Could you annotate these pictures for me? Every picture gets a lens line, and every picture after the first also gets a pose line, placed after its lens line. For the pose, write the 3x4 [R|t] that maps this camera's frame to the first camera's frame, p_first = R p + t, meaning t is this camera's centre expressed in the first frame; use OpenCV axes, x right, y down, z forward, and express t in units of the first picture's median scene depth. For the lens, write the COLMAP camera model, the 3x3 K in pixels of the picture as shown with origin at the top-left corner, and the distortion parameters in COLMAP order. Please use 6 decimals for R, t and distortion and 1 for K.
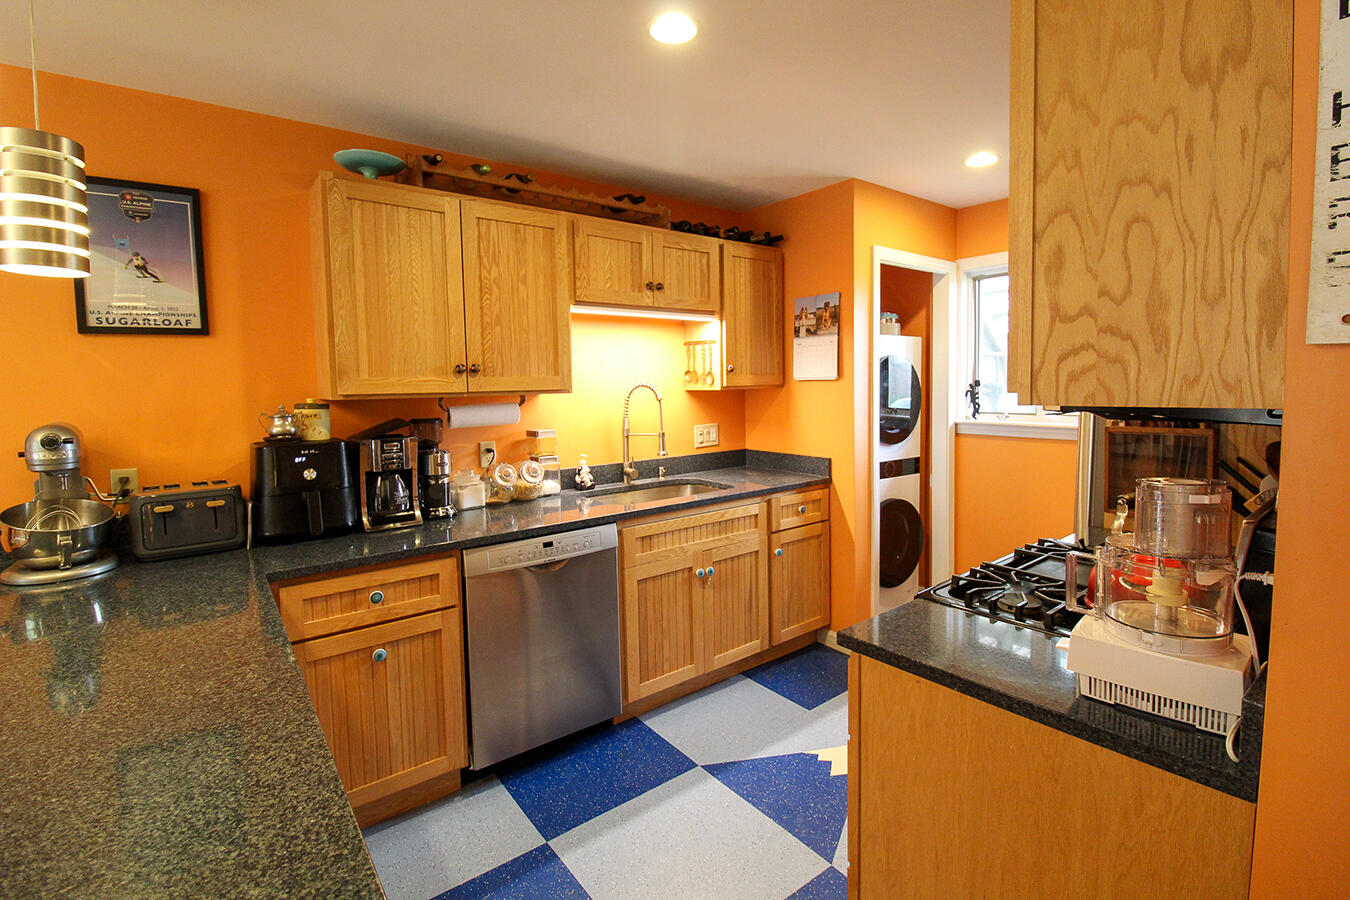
lens RADIAL K [[620.1, 0, 679.6], [0, 620.1, 423.5], [0, 0, 1]] dist [0.000860, -0.014876]
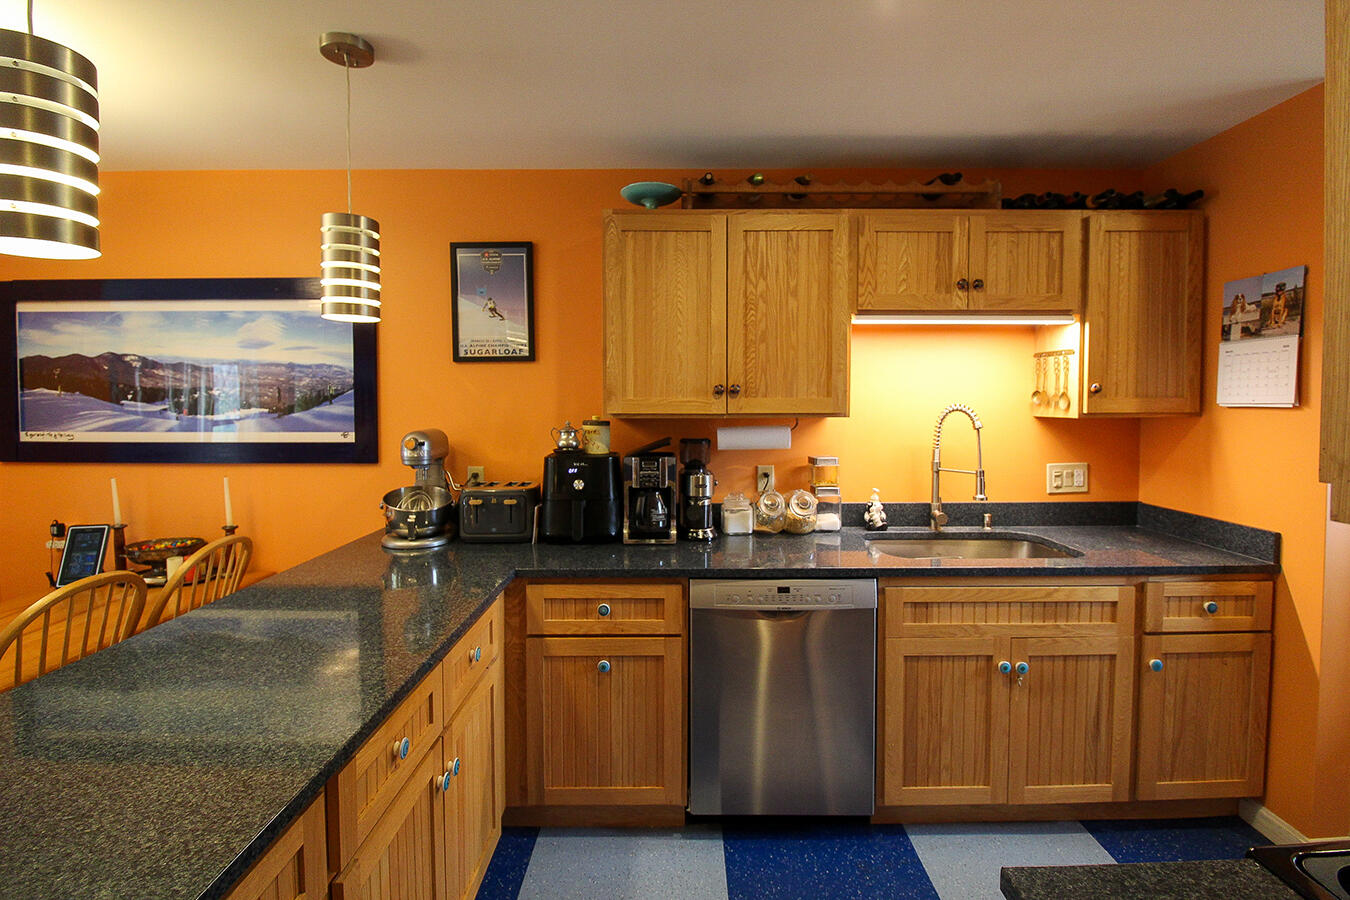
lens RADIAL K [[620.1, 0, 679.6], [0, 620.1, 423.5], [0, 0, 1]] dist [0.000860, -0.014876]
pose [[0.789653, 0.038280, -0.612358, 0.169121], [-0.051883, 0.998643, -0.004477, -0.024378], [0.611356, 0.035306, 0.790568, 0.174622]]
